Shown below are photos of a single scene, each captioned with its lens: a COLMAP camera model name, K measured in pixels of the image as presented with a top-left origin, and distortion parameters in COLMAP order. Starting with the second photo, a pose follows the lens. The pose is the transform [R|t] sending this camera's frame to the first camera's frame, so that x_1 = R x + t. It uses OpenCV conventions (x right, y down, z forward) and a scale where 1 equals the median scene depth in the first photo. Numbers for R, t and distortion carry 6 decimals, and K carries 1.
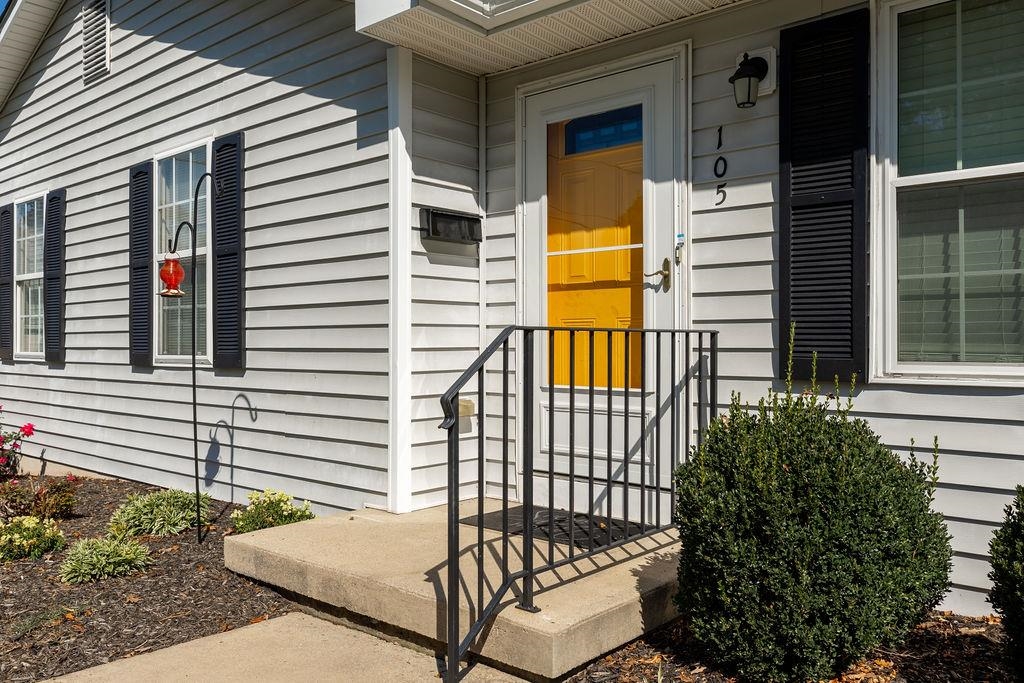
lens RADIAL K [[802.9, 0, 500.4], [0, 802.9, 332.9], [0, 0, 1]] dist [-0.002994, -0.005587]
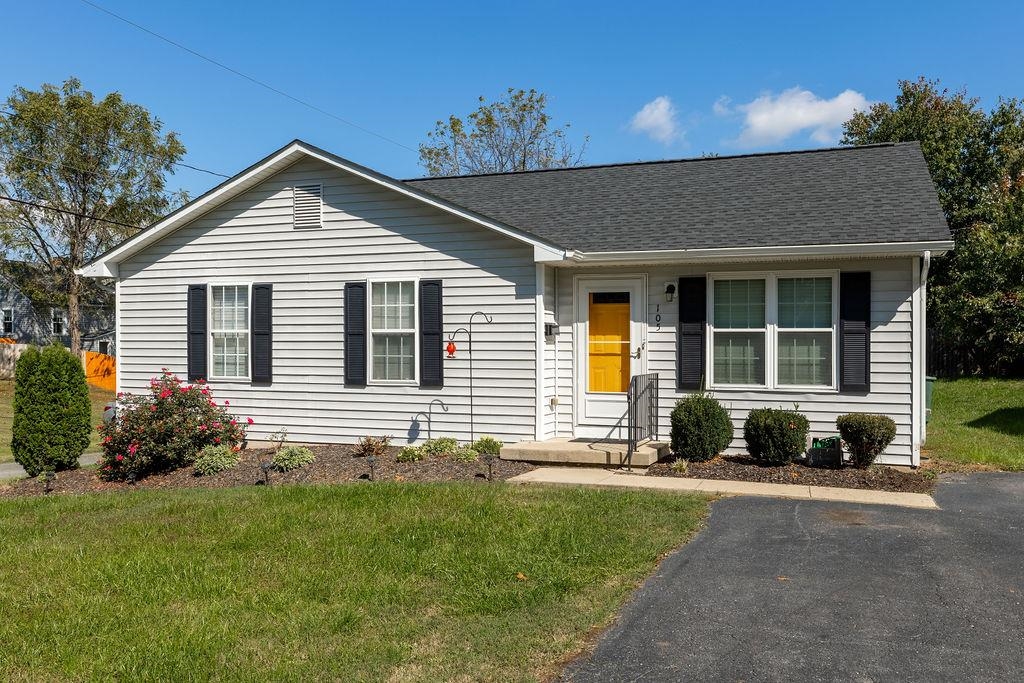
lens RADIAL K [[838.4, 0, 512.0], [0, 838.4, 341.5], [0, 0, 1]] dist [-0.001437, 0.003139]
pose [[0.935030, 0.008603, 0.354464, -1.257695], [-0.010282, 0.999943, 0.002853, -0.114784], [-0.354419, -0.006312, 0.935065, -1.623182]]
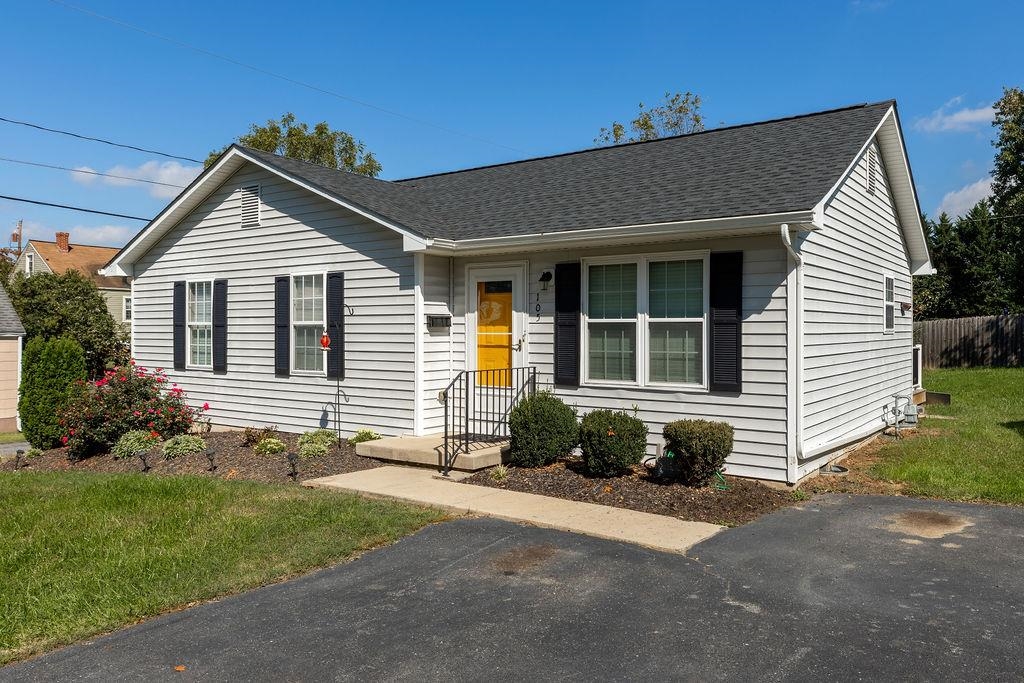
lens RADIAL K [[730.7, 0, 542.6], [0, 730.7, 316.8], [0, 0, 1]] dist [0.000251, 0.001730]
pose [[0.993158, 0.003630, 0.116724, -0.007155], [-0.003029, 0.999981, -0.005329, -0.151518], [-0.116741, 0.004939, 0.993150, -1.435306]]
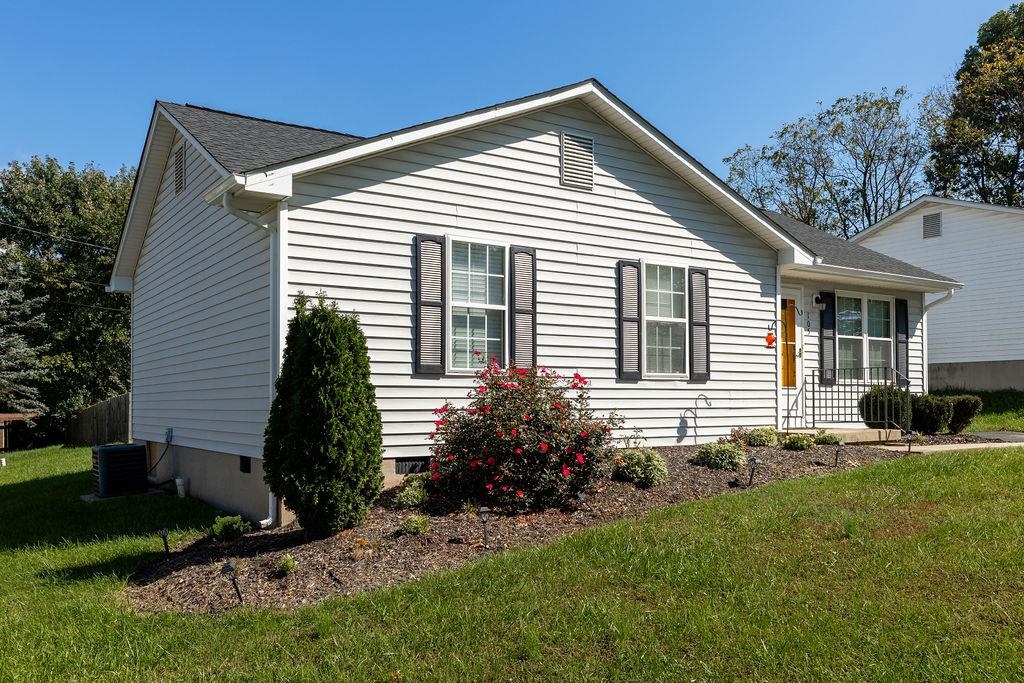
lens RADIAL K [[862.7, 0, 509.9], [0, 862.7, 364.1], [0, 0, 1]] dist [-0.003357, 0.122646]
pose [[0.268518, 0.047361, 0.962110, -3.505960], [-0.009057, 0.998871, -0.046643, 0.150029], [-0.963232, 0.003811, 0.268643, 1.163255]]
